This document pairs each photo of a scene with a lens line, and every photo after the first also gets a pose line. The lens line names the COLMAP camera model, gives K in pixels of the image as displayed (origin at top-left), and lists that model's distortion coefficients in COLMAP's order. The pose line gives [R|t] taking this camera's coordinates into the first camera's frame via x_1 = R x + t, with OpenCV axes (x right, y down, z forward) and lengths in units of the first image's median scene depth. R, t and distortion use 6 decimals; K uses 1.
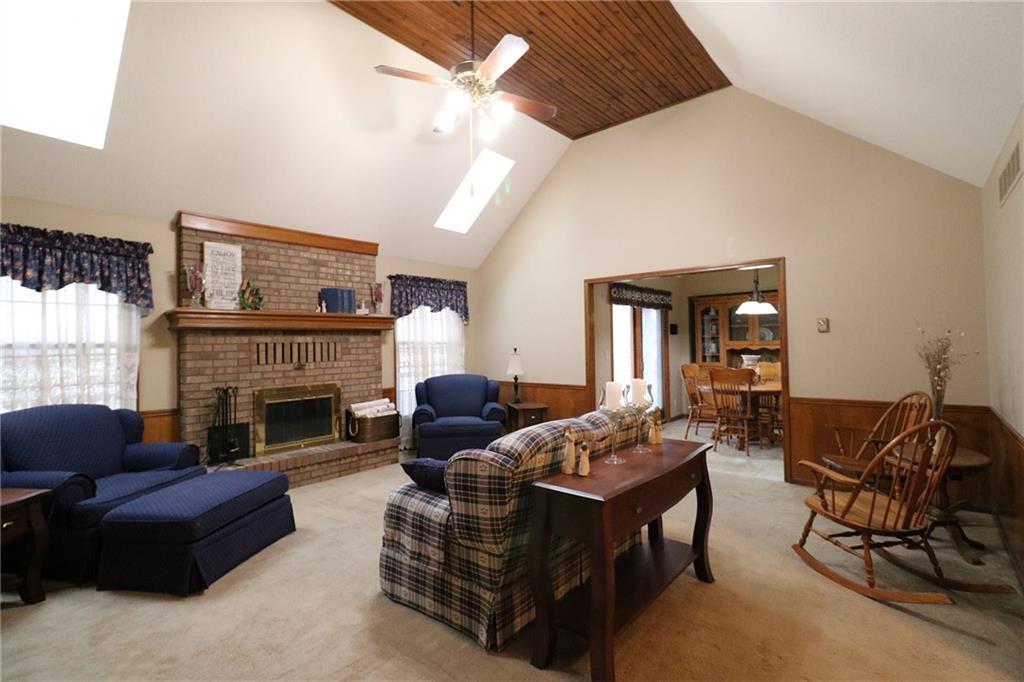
lens RADIAL K [[470.2, 0, 512.0], [0, 470.2, 341.0], [0, 0, 1]] dist [-0.001165, -0.000261]
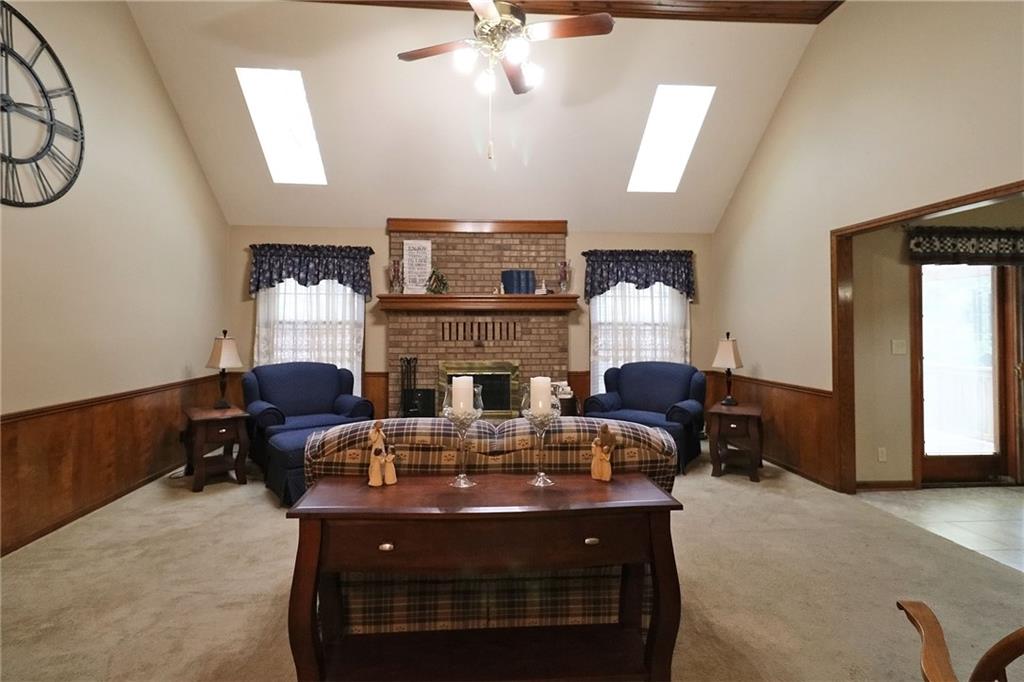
lens RADIAL K [[485.5, 0, 510.4], [0, 485.5, 326.8], [0, 0, 1]] dist [0.001211, 0.000067]
pose [[0.704698, 0.015578, -0.709336, 0.387797], [-0.008794, 0.999874, 0.013222, -0.001324], [0.709453, -0.003079, 0.704746, 0.242841]]
